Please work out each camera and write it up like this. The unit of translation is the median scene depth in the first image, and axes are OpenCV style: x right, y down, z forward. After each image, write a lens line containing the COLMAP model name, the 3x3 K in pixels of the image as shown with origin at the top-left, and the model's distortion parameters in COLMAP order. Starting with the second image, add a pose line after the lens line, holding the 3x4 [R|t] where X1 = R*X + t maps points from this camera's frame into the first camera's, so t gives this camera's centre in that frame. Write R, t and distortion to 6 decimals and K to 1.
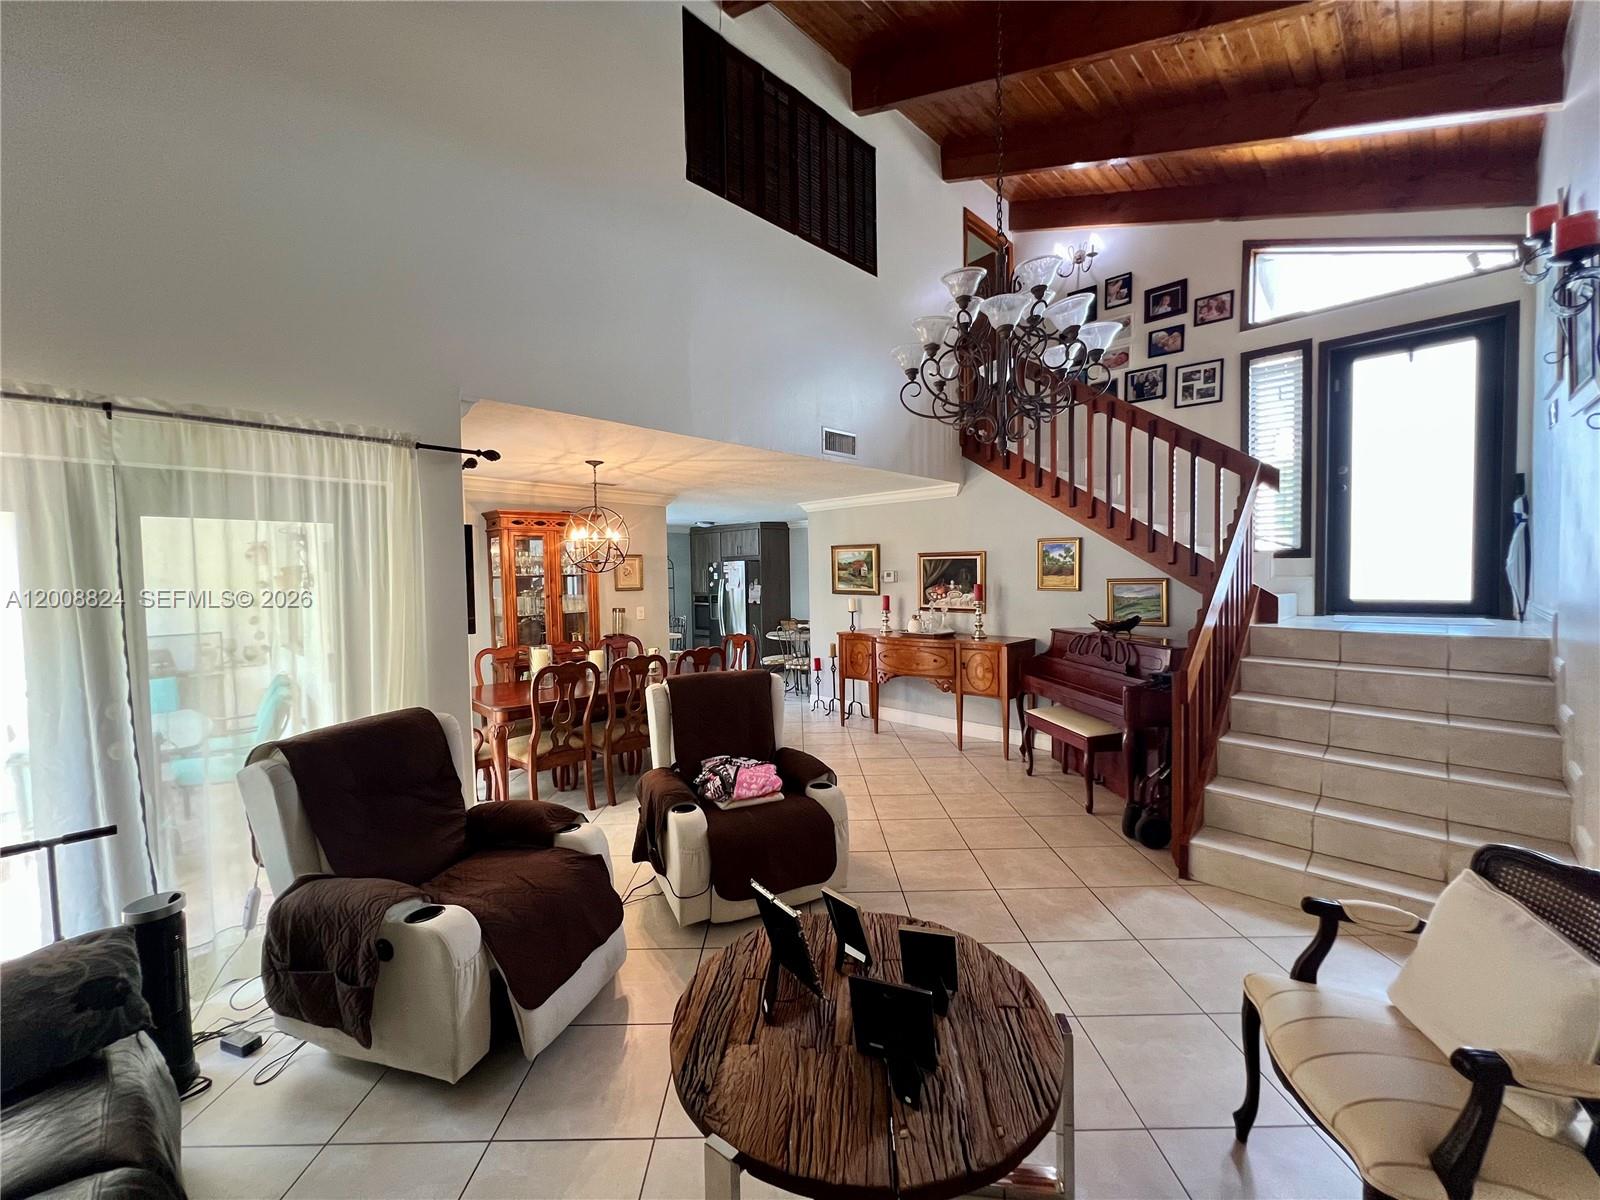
lens RADIAL K [[636.8, 0, 796.4], [0, 636.8, 601.6], [0, 0, 1]] dist [0.000008, -0.000100]
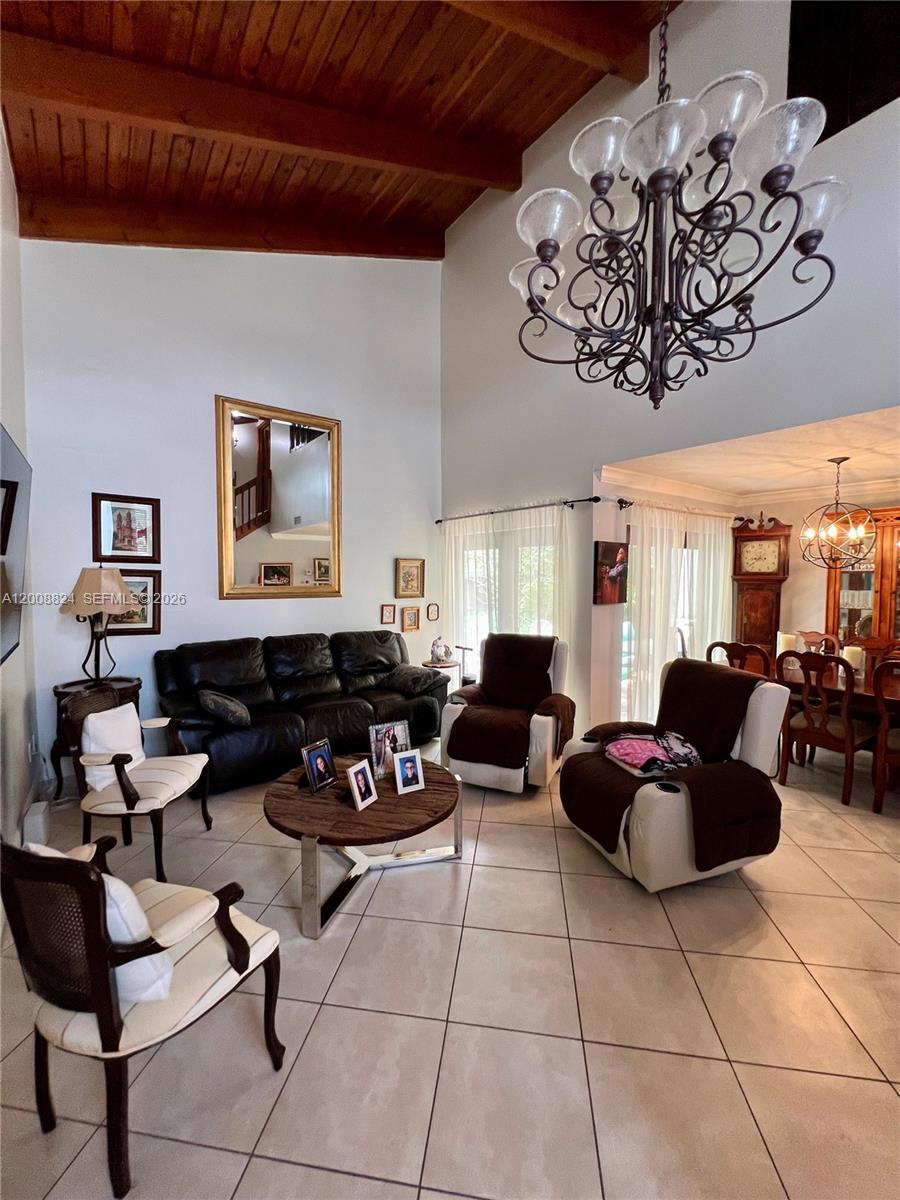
lens RADIAL K [[480.0, 0, 450.3], [0, 480.0, 596.9], [0, 0, 1]] dist [-0.000602, -0.000134]
pose [[-0.146875, 0.054682, -0.987643, 0.527129], [-0.040840, 0.997284, 0.061289, -0.022177], [0.988312, 0.049337, -0.144243, 0.500696]]
